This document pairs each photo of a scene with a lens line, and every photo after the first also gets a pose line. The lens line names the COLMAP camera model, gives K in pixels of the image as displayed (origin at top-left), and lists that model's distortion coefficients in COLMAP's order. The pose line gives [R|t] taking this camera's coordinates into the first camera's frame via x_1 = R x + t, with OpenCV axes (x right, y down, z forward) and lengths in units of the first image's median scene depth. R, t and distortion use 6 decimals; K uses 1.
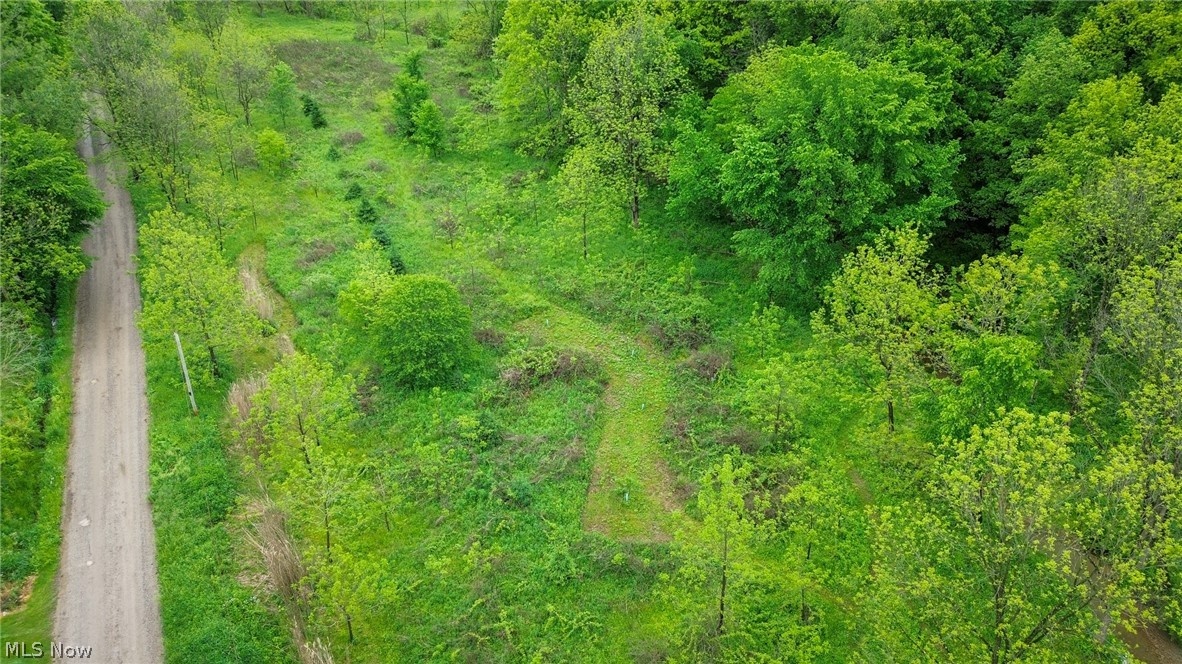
lens RADIAL K [[839.6, 0, 592.0], [0, 839.6, 331.5], [0, 0, 1]] dist [0.059848, -0.046196]
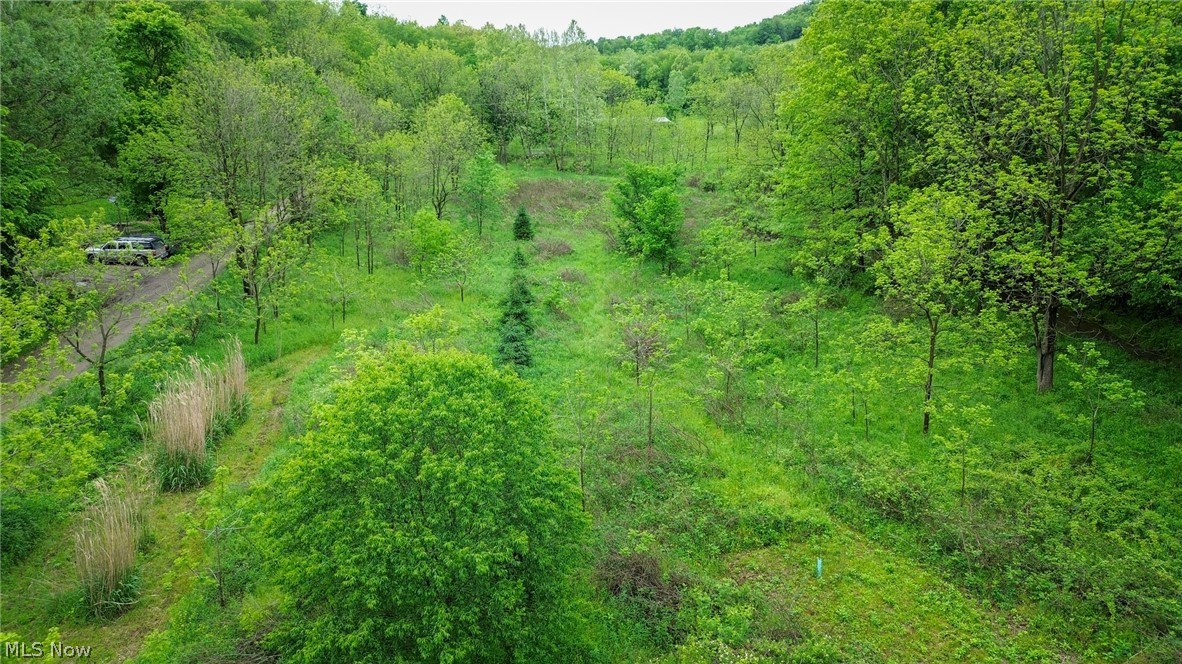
lens RADIAL K [[839.6, 0, 592.5], [0, 839.6, 331.5], [0, 0, 1]] dist [0.059848, -0.046196]
pose [[0.940848, 0.085884, -0.327763, -0.033113], [-0.170978, 0.955491, -0.240425, -0.003663], [0.292526, 0.282244, 0.913656, 0.587129]]
